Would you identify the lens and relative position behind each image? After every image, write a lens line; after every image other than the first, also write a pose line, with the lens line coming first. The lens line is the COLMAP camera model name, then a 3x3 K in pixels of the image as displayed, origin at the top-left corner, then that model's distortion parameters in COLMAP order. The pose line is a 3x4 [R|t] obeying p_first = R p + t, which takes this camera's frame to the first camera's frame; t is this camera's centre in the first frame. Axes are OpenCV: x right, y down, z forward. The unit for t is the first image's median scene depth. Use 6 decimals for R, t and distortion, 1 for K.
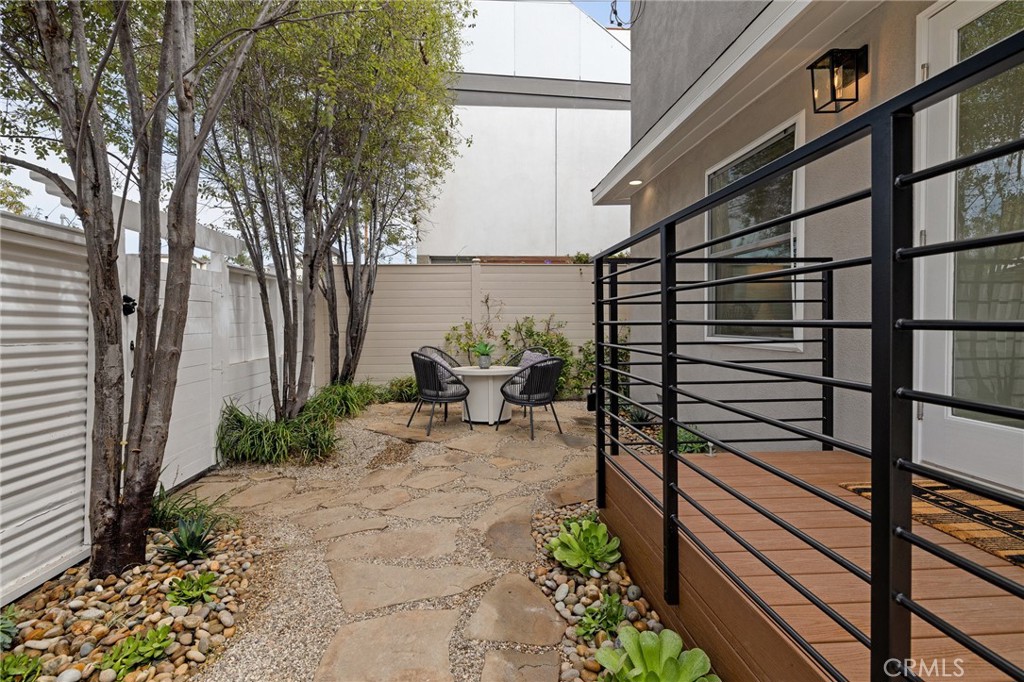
lens RADIAL K [[445.9, 0, 509.5], [0, 445.9, 347.6], [0, 0, 1]] dist [0.001691, 0.000202]
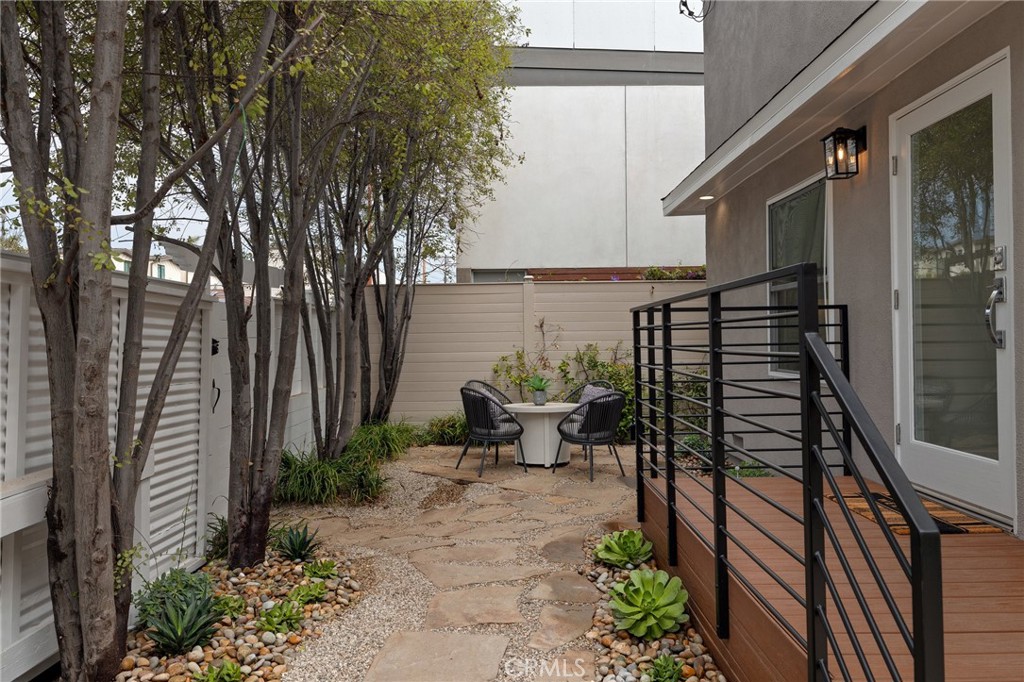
lens RADIAL K [[690.2, 0, 524.2], [0, 690.2, 330.5], [0, 0, 1]] dist [0.002096, 0.001391]
pose [[0.997158, -0.008213, -0.074884, 0.019813], [0.003222, 0.997779, -0.066526, -0.012273], [0.075264, 0.066096, 0.994971, -0.432340]]
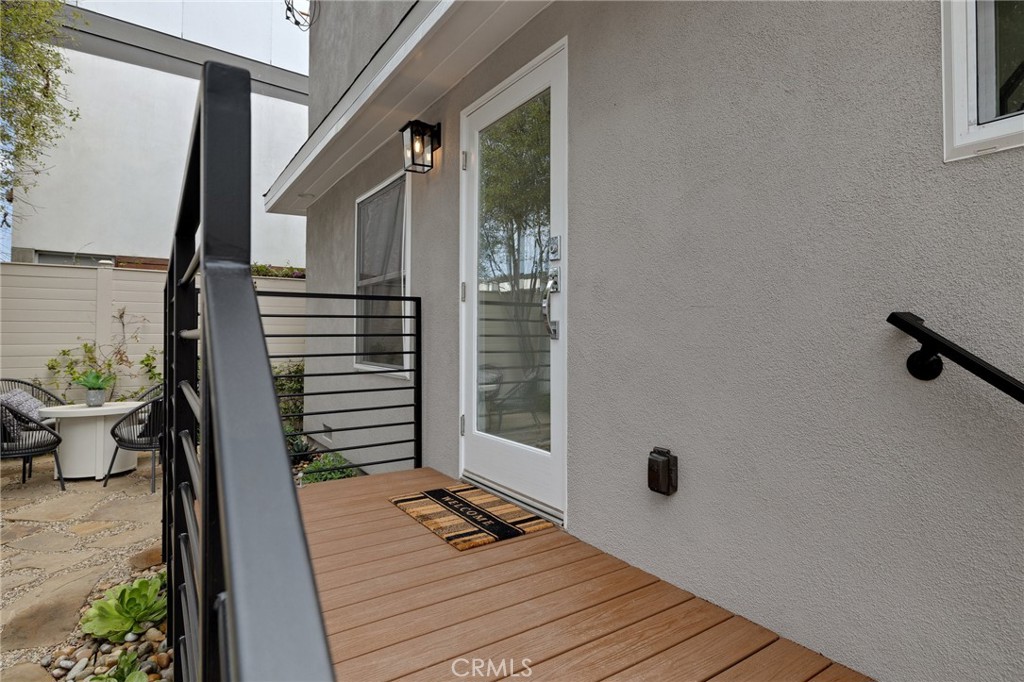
lens RADIAL K [[511.3, 0, 512.0], [0, 511.3, 341.0], [0, 0, 1]] dist [-0.001859, 0.000260]
pose [[0.873822, 0.003092, 0.486235, 0.156680], [0.019904, 0.998914, -0.042122, -0.016358], [-0.485838, 0.046485, 0.872812, -0.136311]]
